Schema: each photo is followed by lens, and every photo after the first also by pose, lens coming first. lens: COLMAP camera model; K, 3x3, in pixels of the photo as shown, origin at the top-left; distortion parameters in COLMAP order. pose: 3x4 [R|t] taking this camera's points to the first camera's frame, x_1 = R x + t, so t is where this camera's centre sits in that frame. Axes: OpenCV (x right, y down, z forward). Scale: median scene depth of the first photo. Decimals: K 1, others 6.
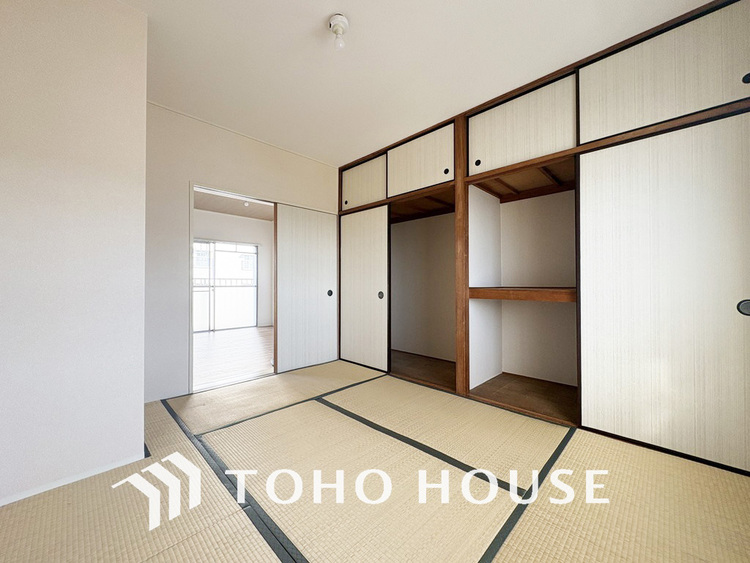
lens RADIAL K [[297.4, 0, 375.0], [0, 297.4, 281.5], [0, 0, 1]] dist [-0.000707, -0.000037]
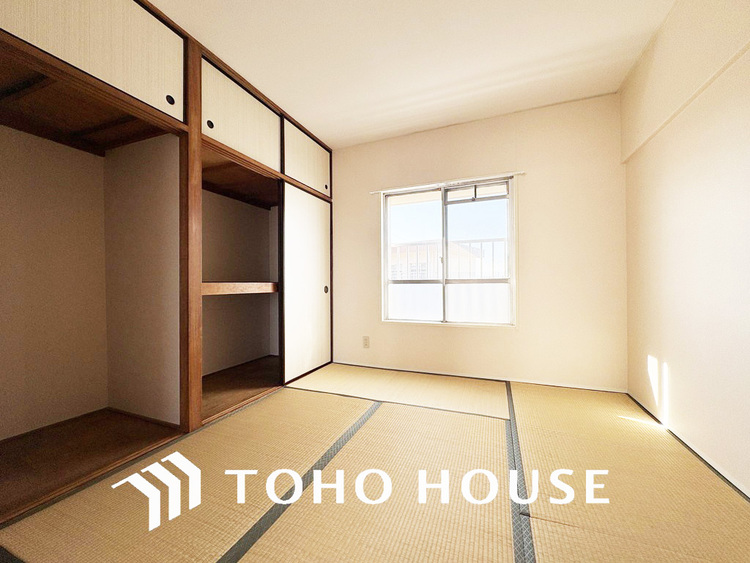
lens RADIAL K [[297.4, 0, 375.0], [0, 297.4, 281.5], [0, 0, 1]] dist [-0.000707, -0.000037]
pose [[-0.388757, 0.007393, 0.921311, -0.626661], [-0.004928, 0.999937, -0.010104, 0.030278], [-0.921327, -0.008468, -0.388696, 1.015087]]
